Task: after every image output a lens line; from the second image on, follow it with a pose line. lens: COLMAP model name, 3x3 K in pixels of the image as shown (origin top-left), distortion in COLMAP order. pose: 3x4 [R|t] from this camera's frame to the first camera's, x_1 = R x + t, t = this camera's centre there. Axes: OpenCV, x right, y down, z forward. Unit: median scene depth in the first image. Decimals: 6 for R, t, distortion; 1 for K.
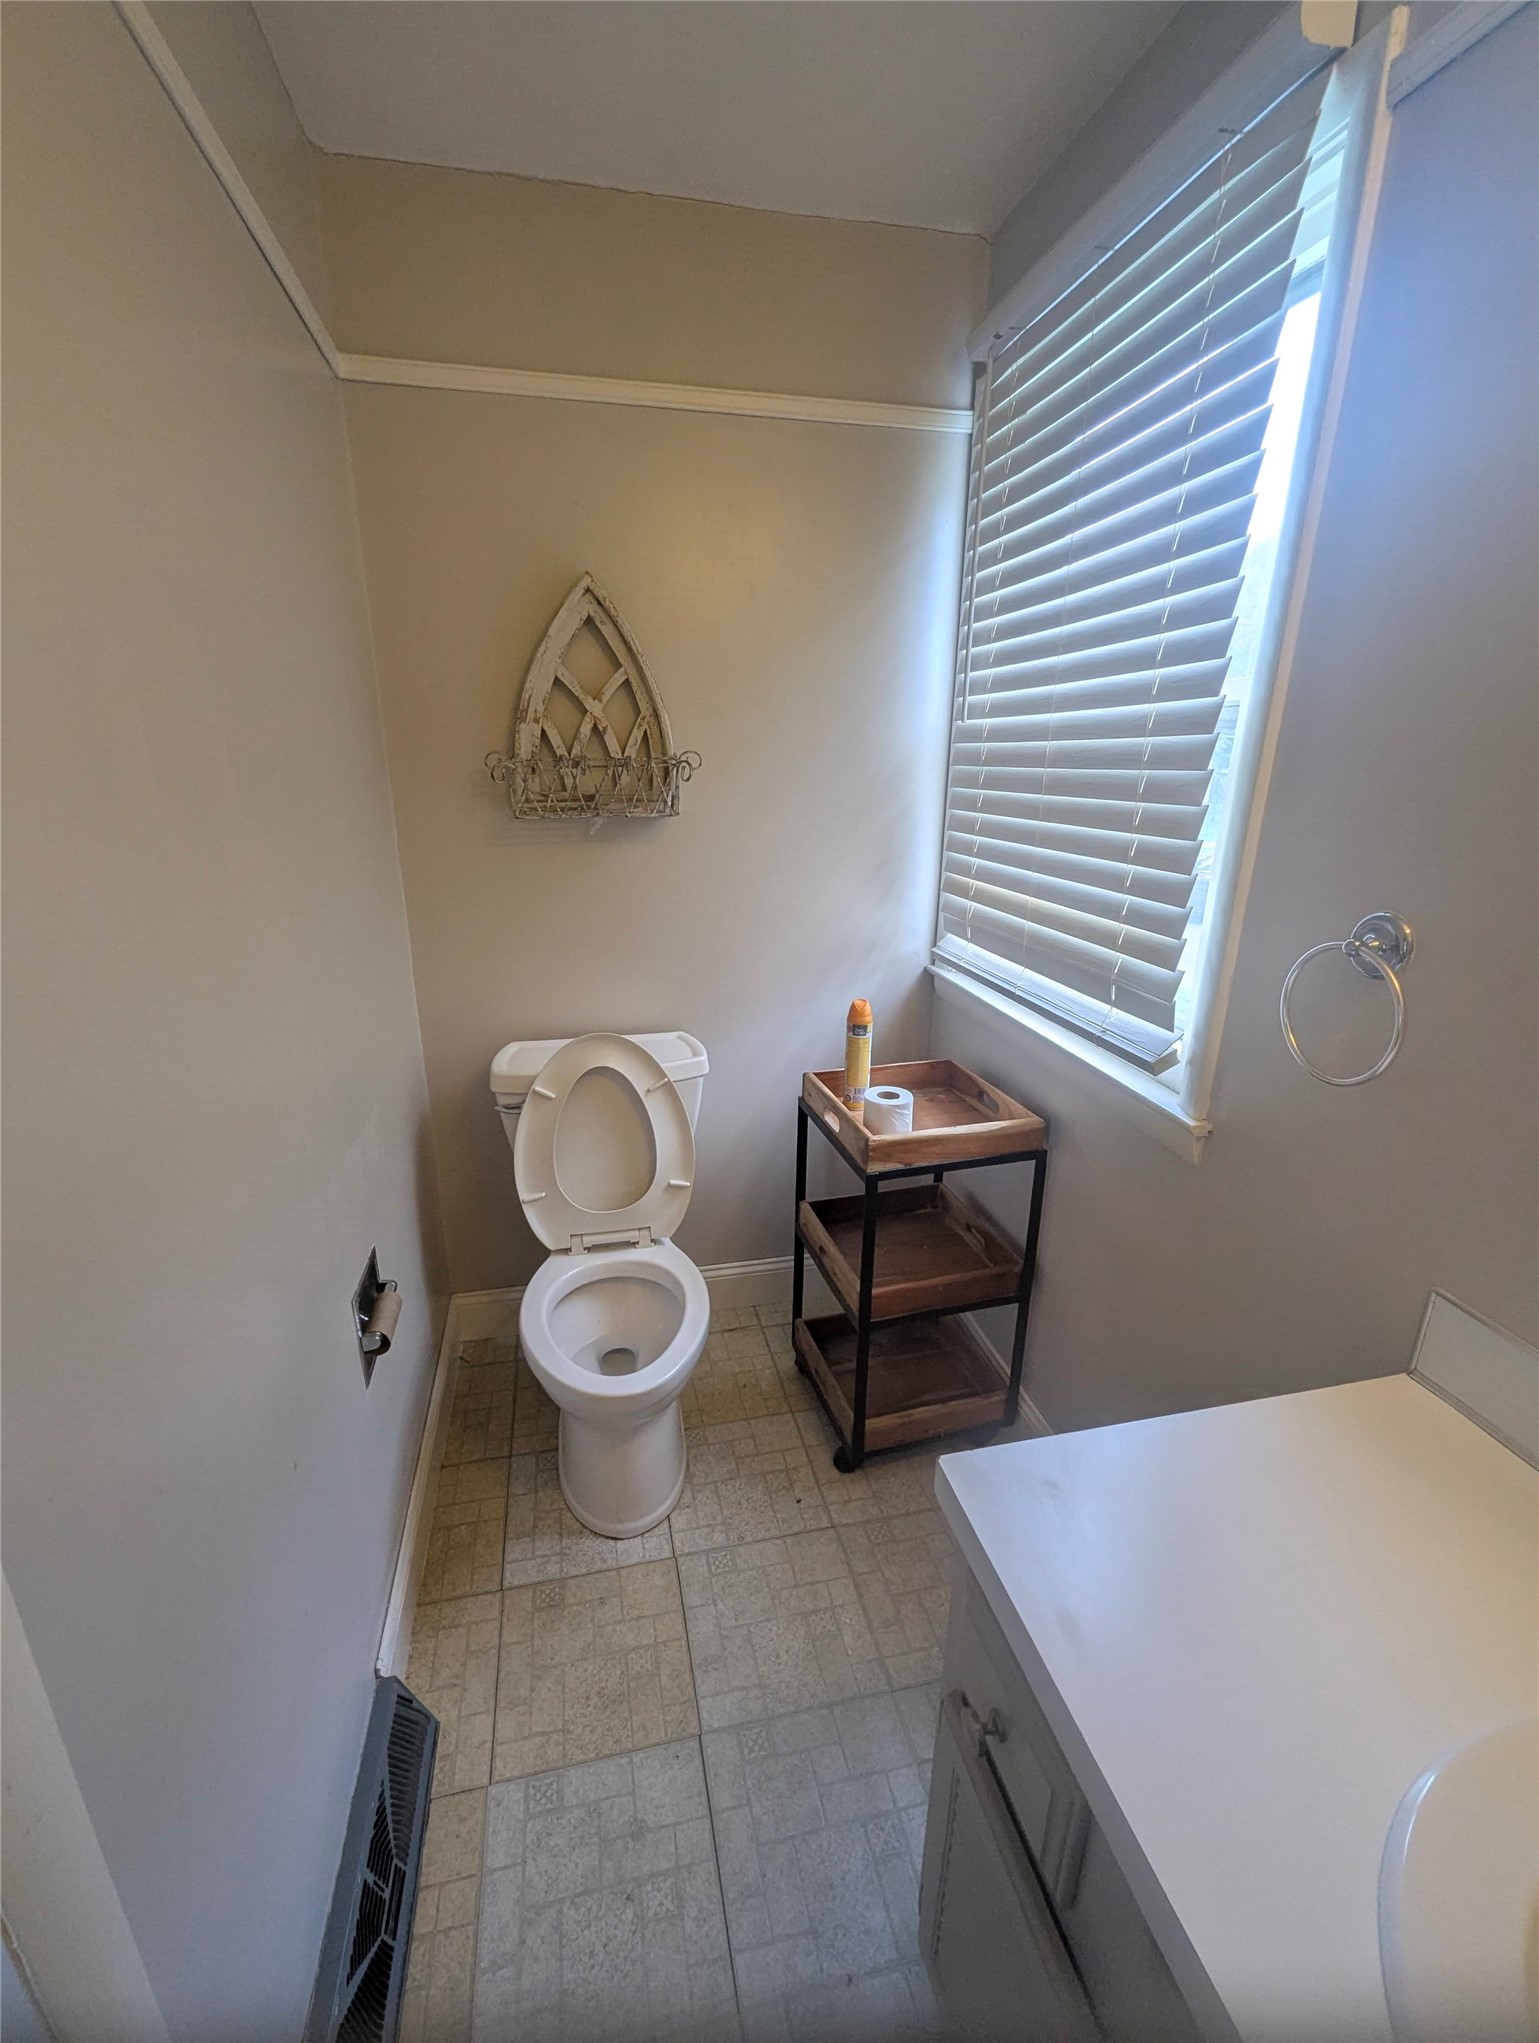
lens RADIAL K [[848.6, 0, 761.6], [0, 848.6, 1026.8], [0, 0, 1]] dist [-0.002929, 0.000151]
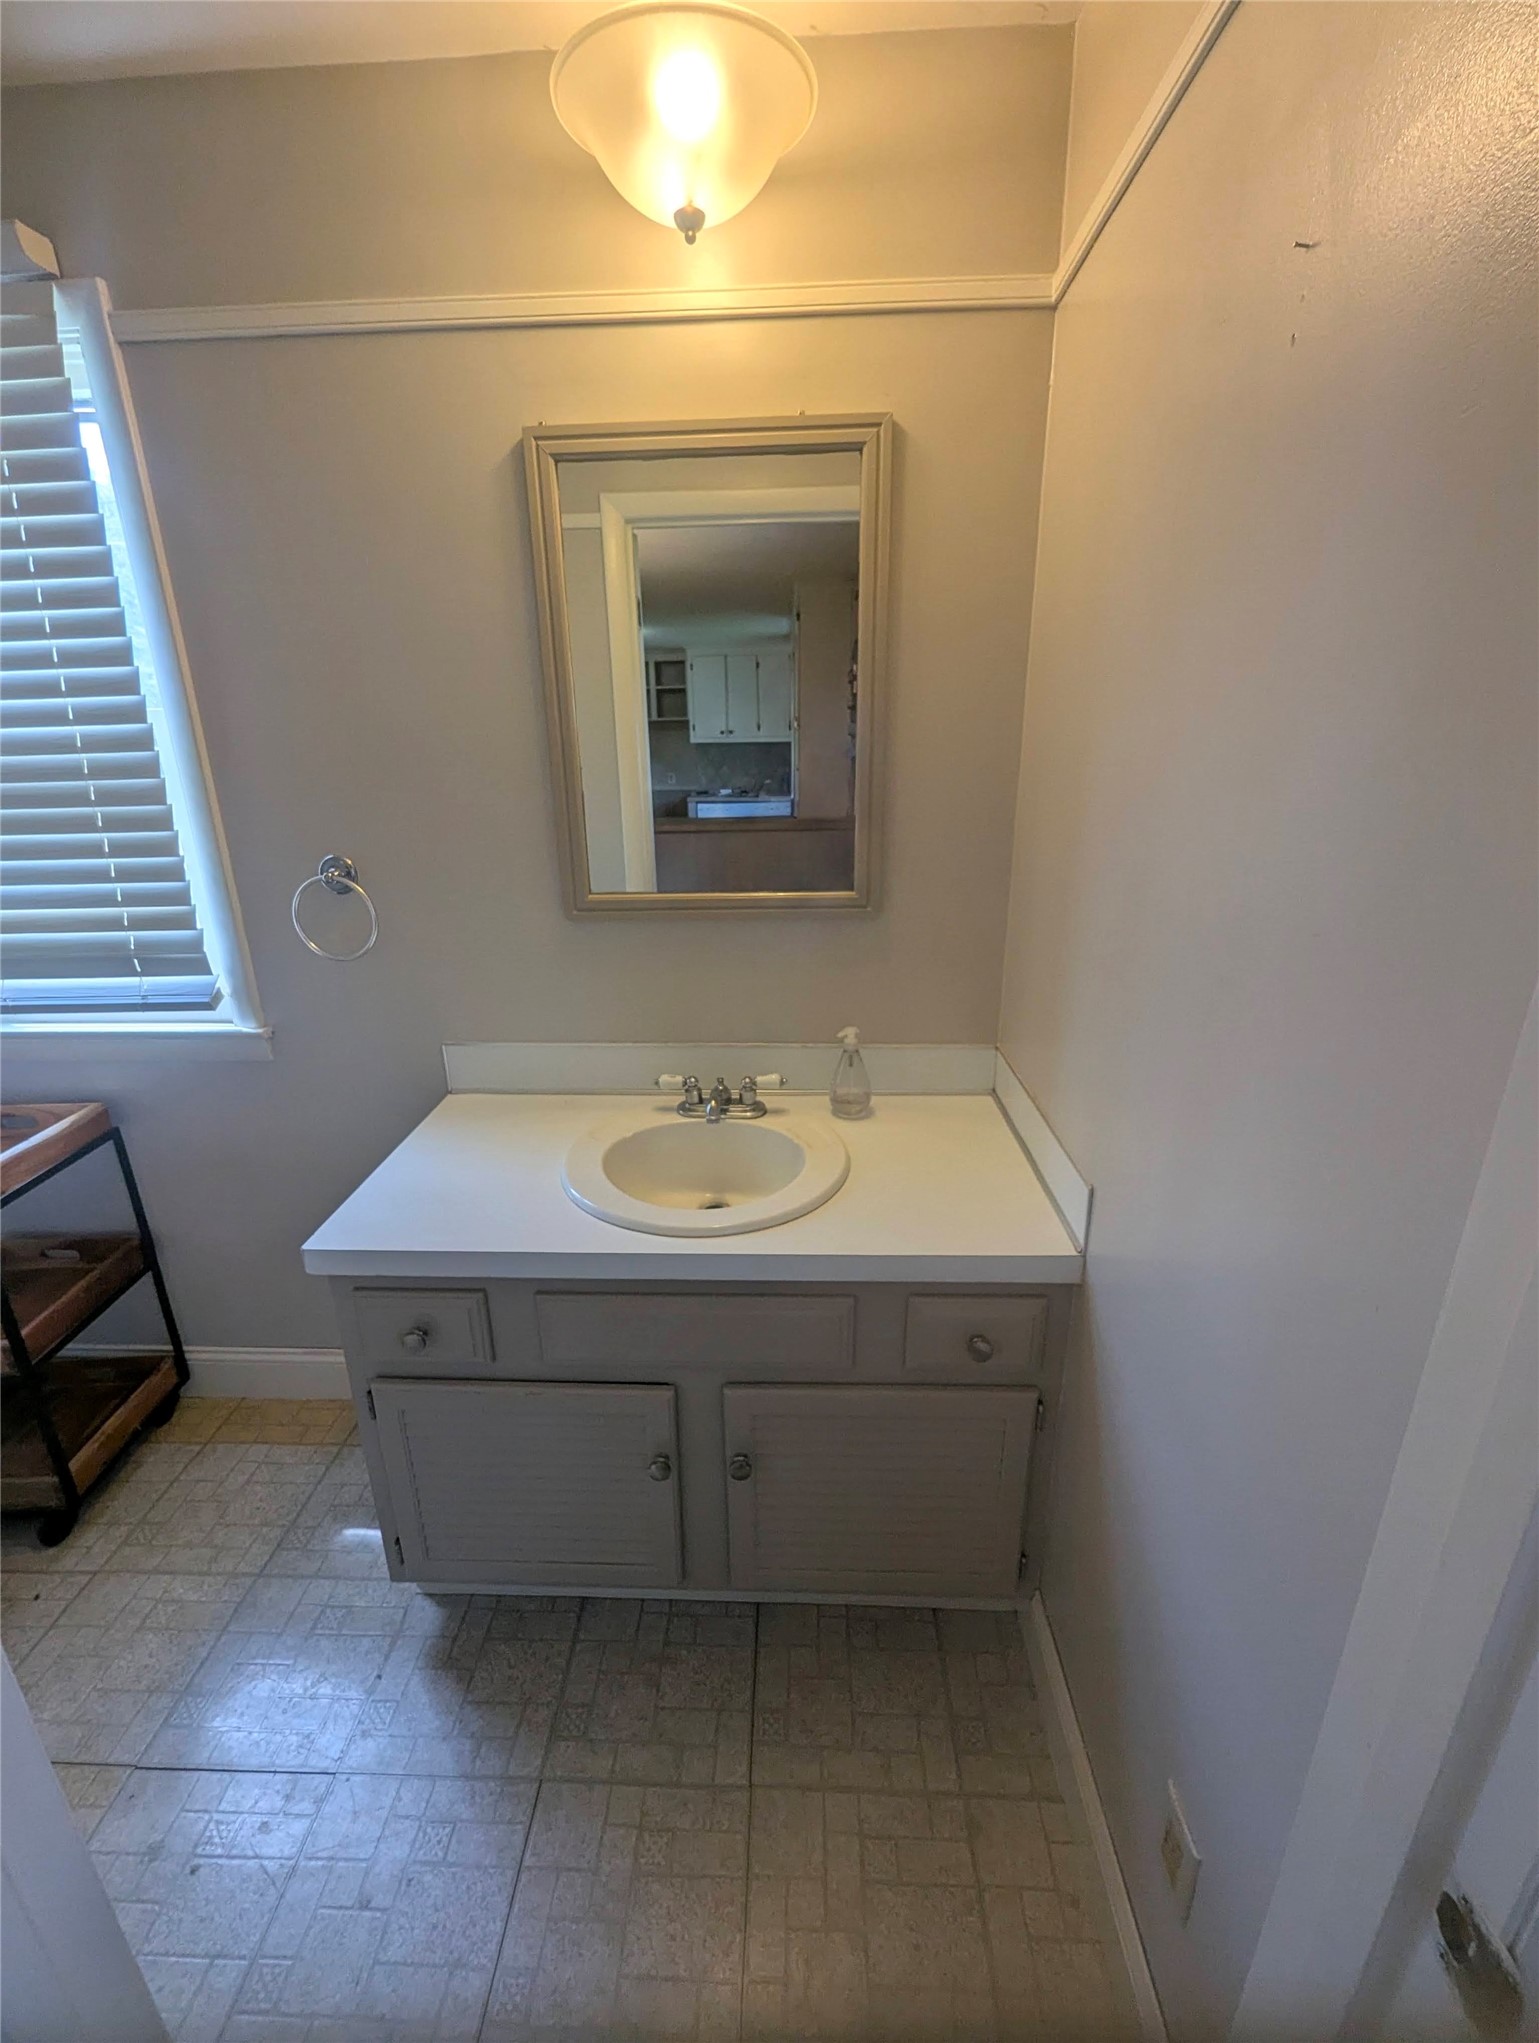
lens RADIAL K [[848.6, 0, 762.8], [0, 848.6, 1025.9], [0, 0, 1]] dist [-0.002929, 0.000151]
pose [[0.248227, -0.316198, 0.915643, -0.484432], [0.315589, 0.920056, 0.232167, 0.039005], [-0.915853, 0.231337, 0.328171, -0.182112]]
